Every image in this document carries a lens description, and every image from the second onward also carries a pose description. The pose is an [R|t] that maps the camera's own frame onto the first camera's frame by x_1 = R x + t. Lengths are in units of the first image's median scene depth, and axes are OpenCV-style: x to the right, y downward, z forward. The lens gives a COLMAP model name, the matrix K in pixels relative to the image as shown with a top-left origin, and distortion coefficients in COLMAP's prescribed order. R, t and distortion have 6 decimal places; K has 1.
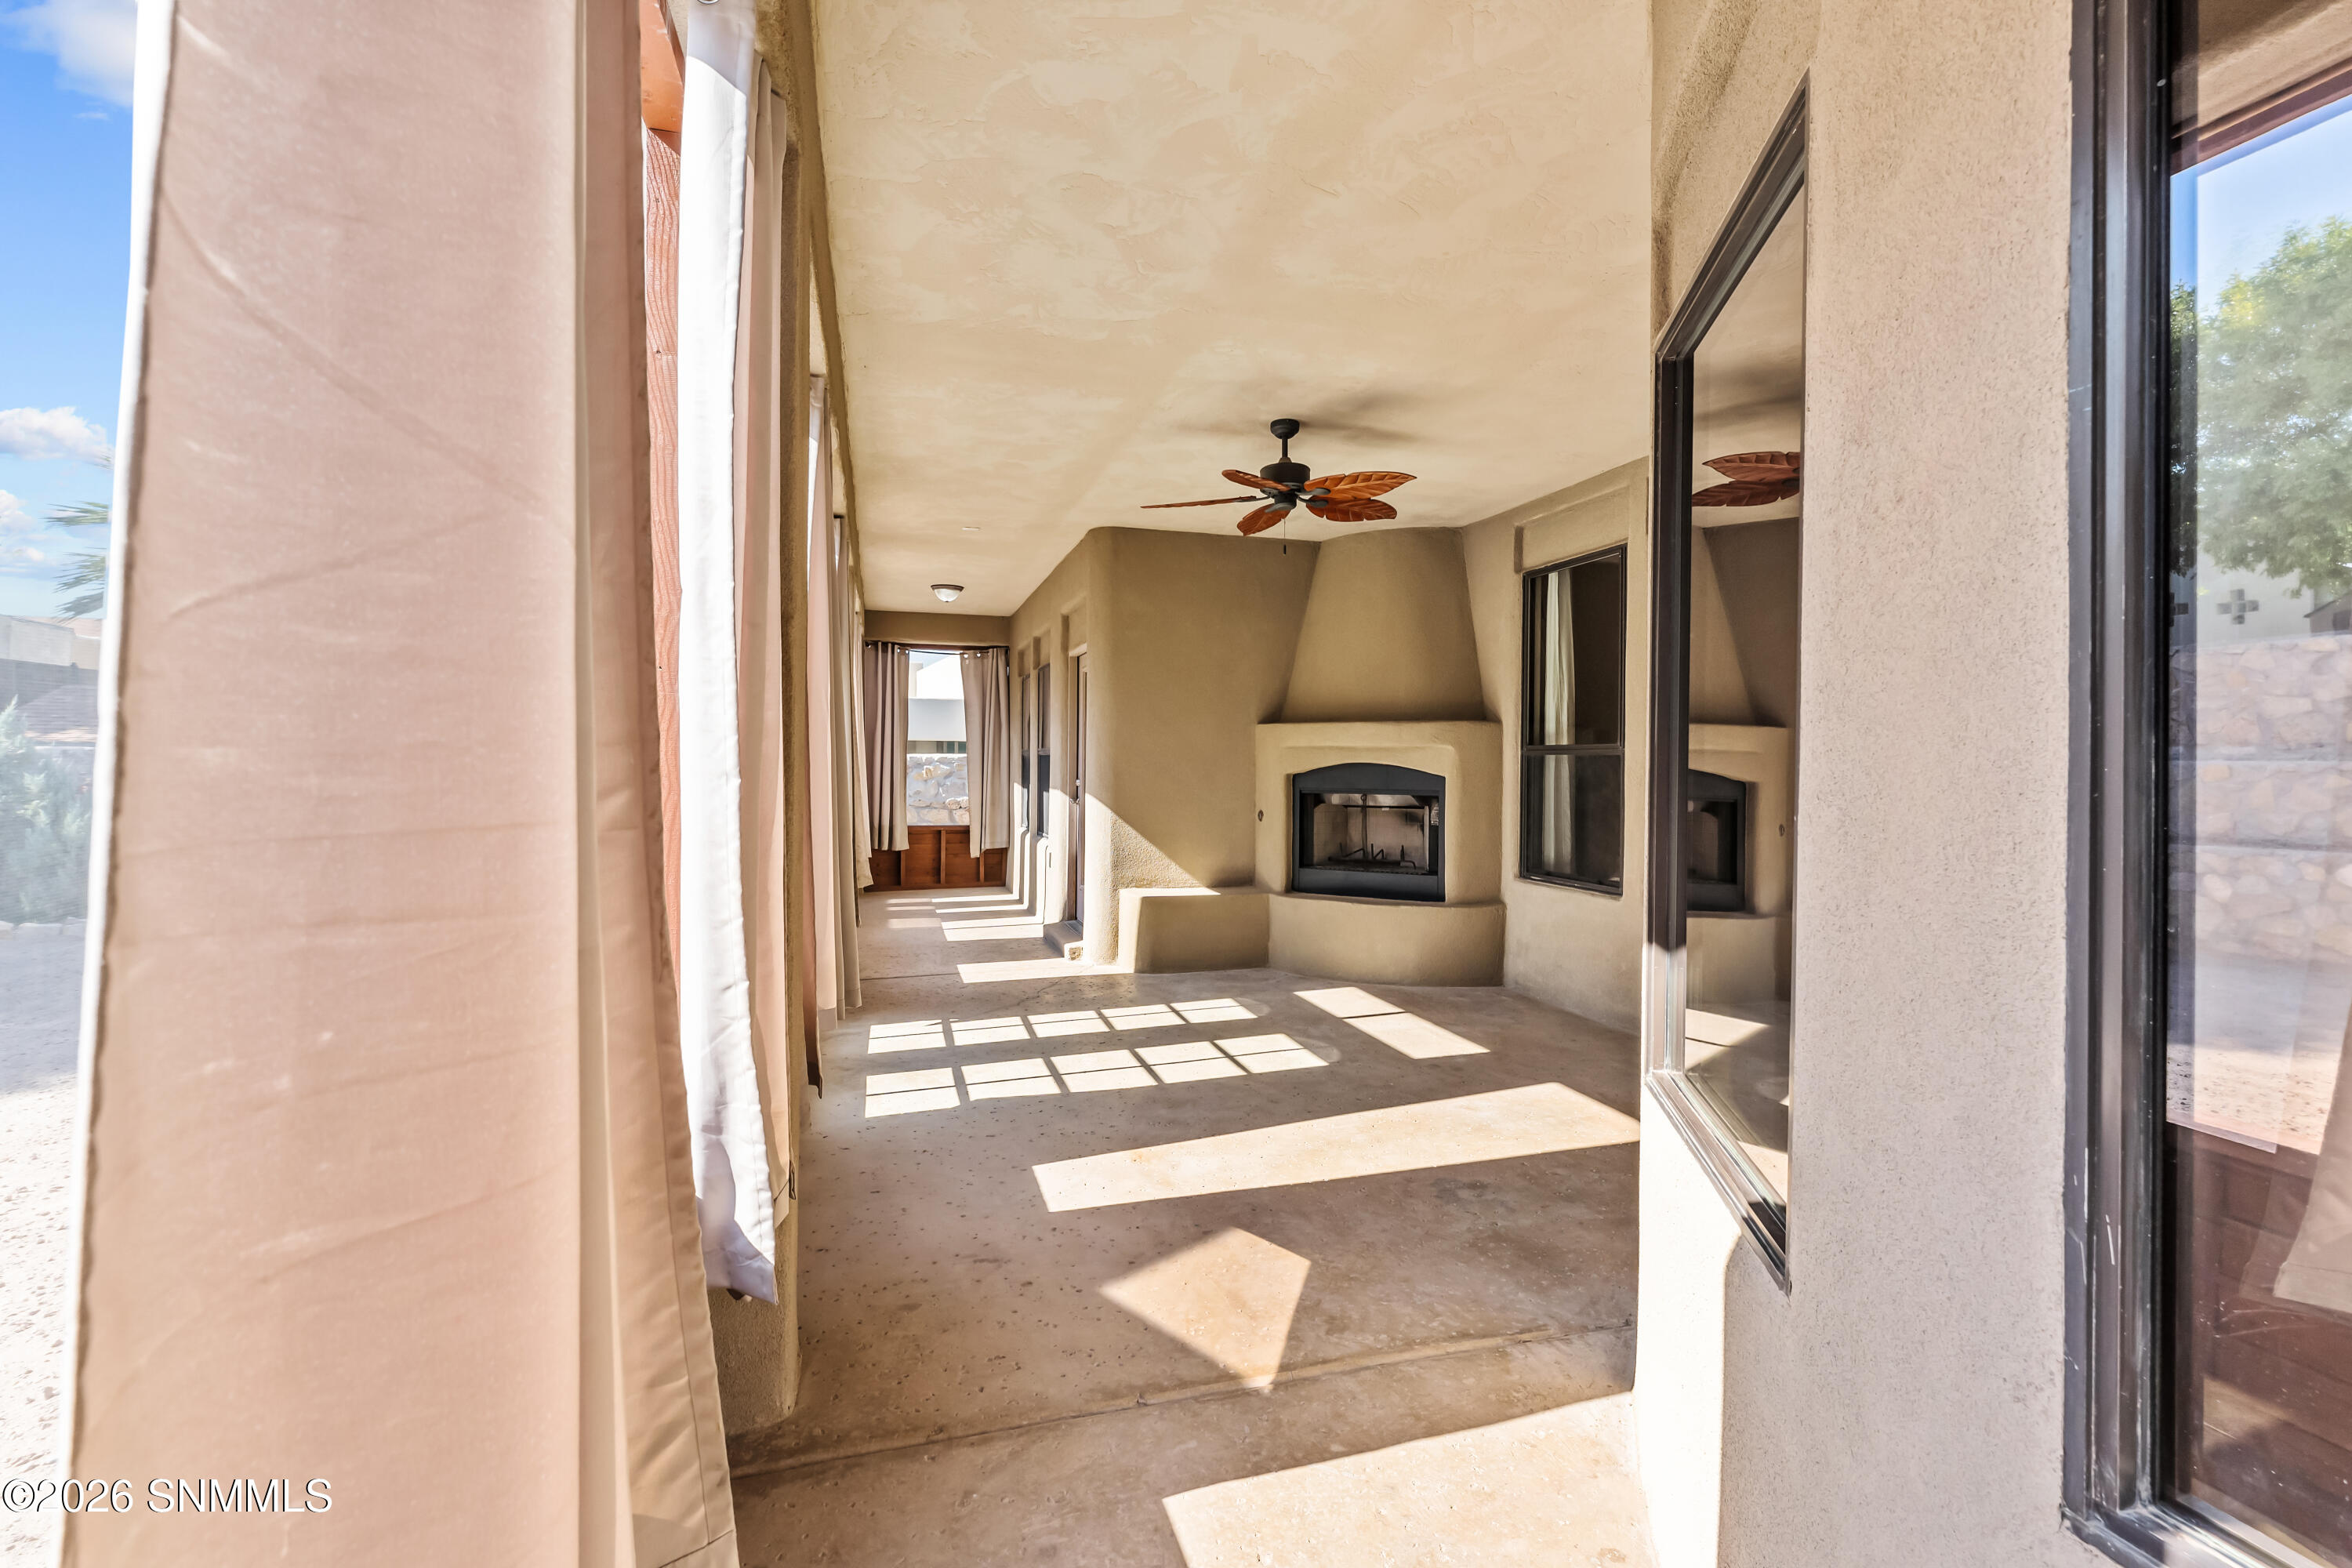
lens RADIAL K [[1005.7, 0, 1176.0], [0, 1005.7, 784.0], [0, 0, 1]] dist [-0.000198, -0.000019]
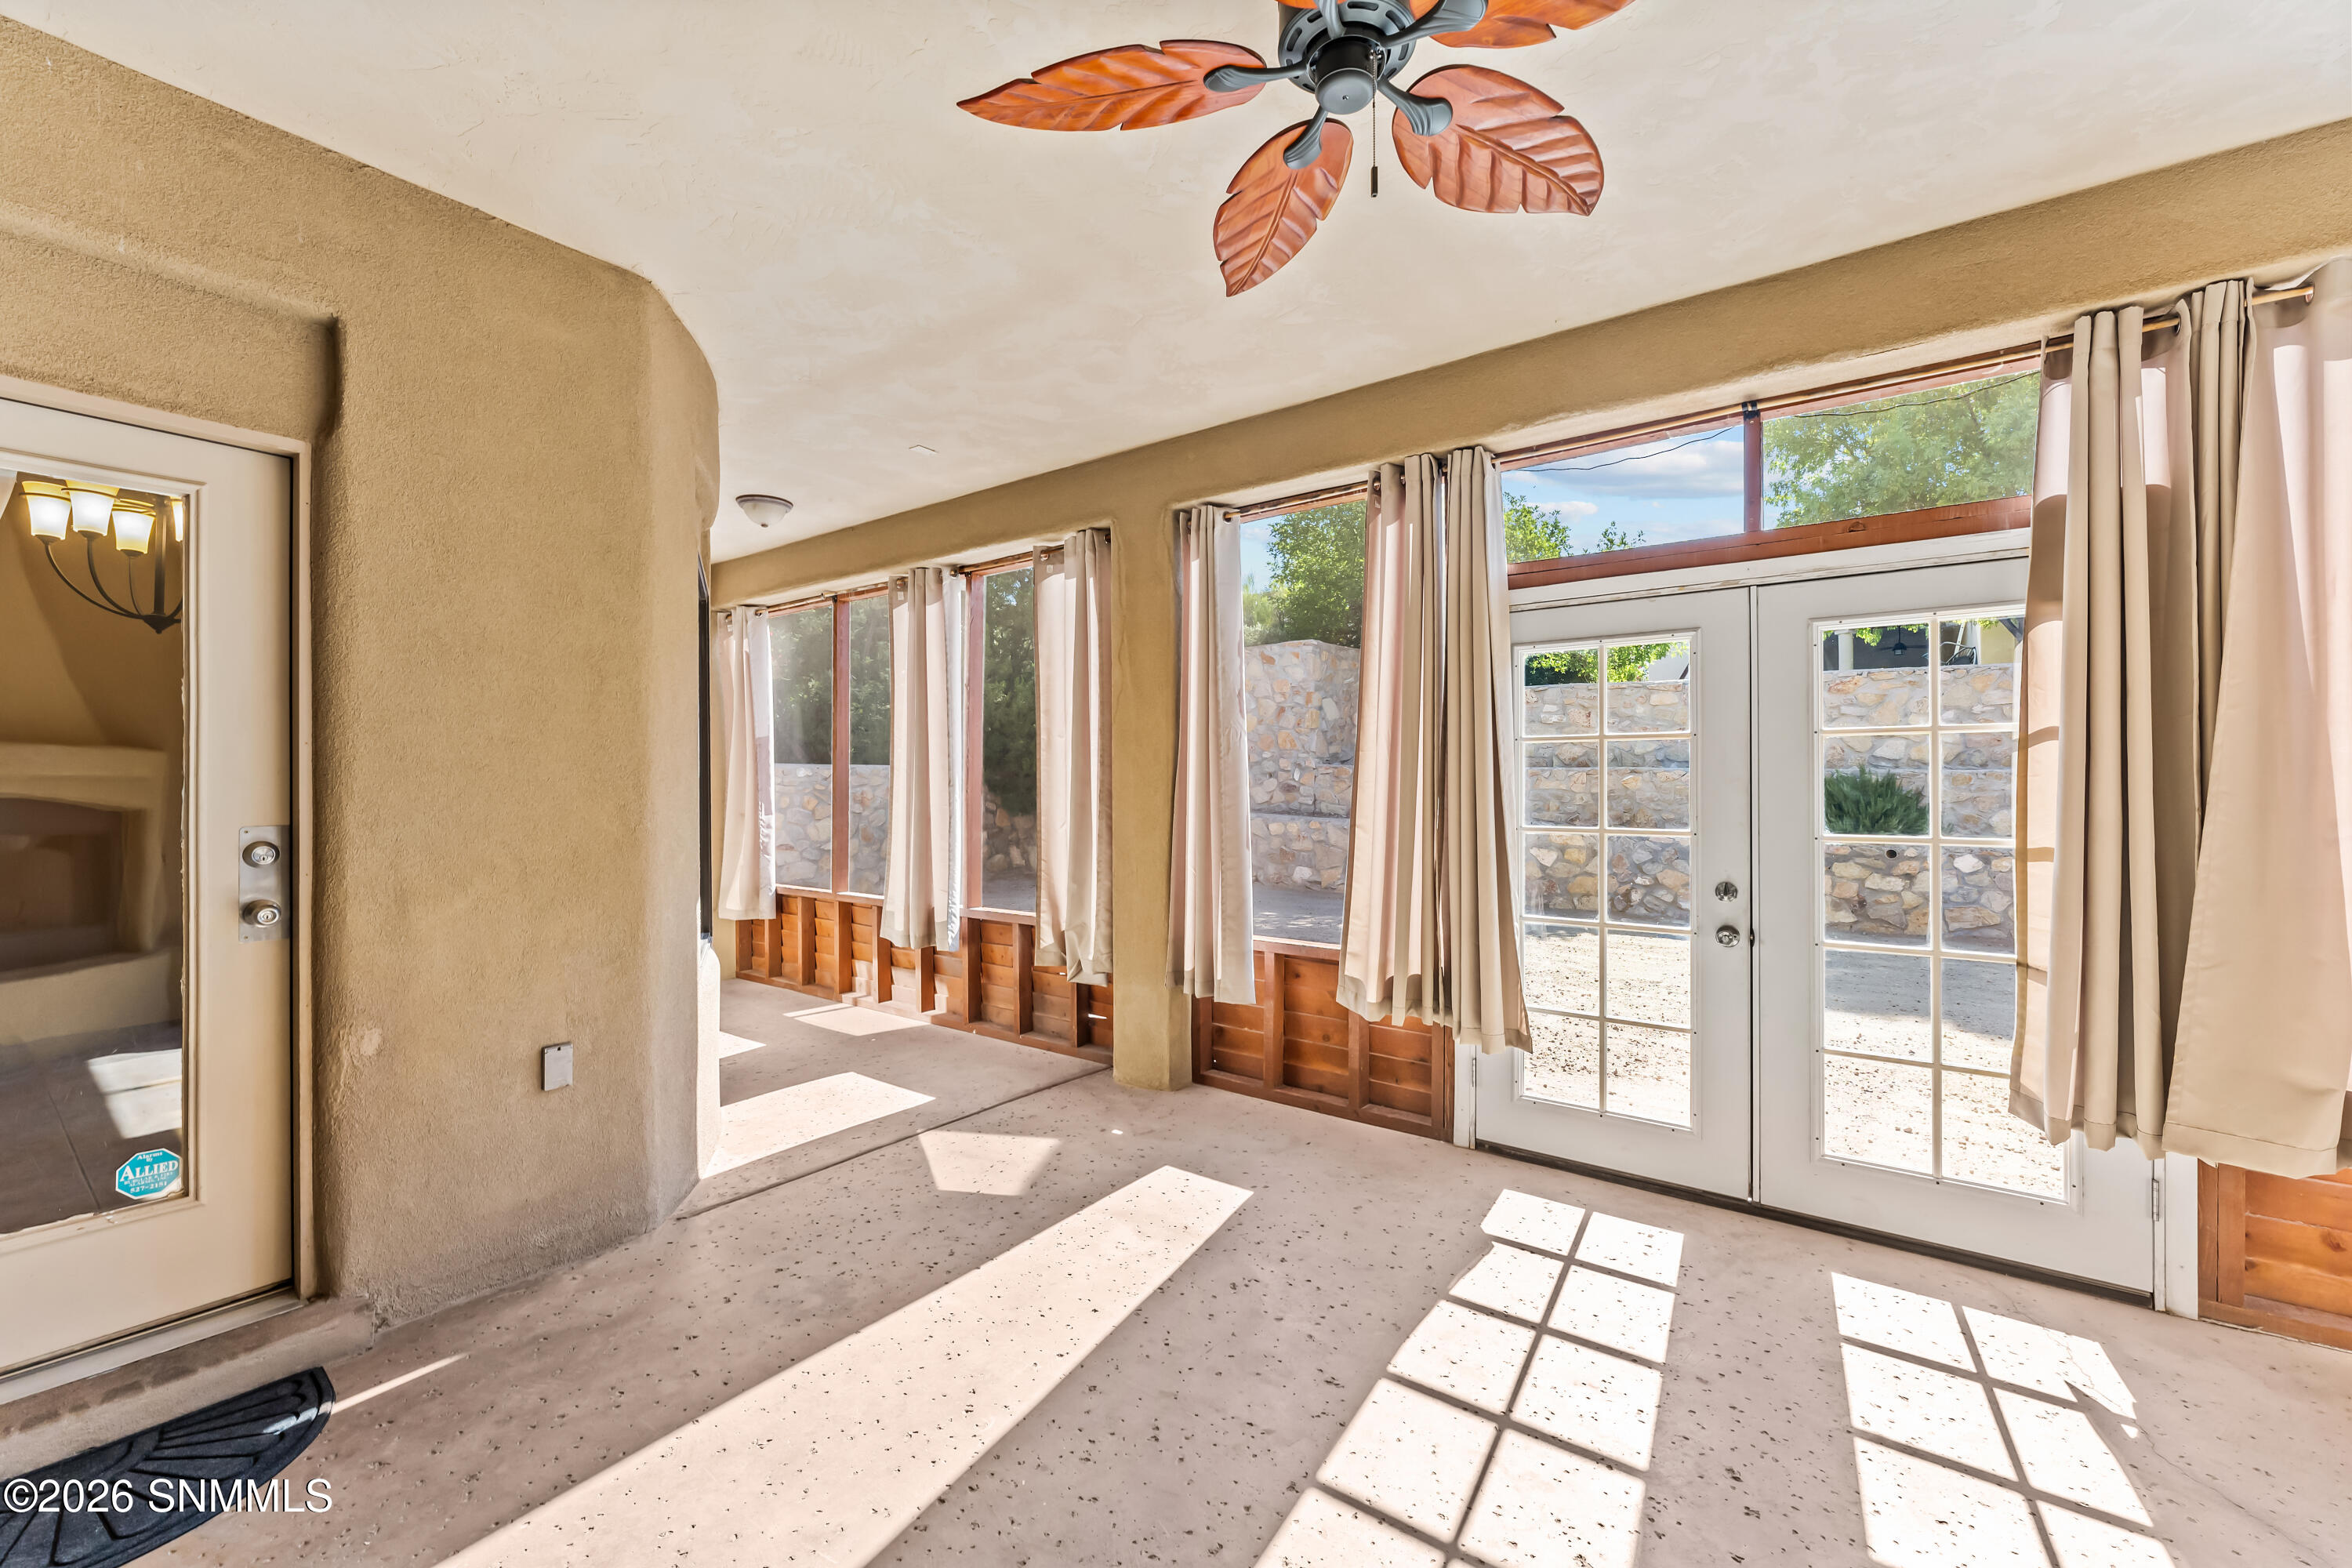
lens RADIAL K [[947.6, 0, 1176.0], [0, 947.6, 784.0], [0, 0, 1]] dist [0.000032, -0.000070]
pose [[-0.791364, -0.001019, -0.611344, 0.545784], [-0.007189, 0.999945, 0.007638, -0.037062], [0.611303, 0.010439, -0.791328, 1.855573]]
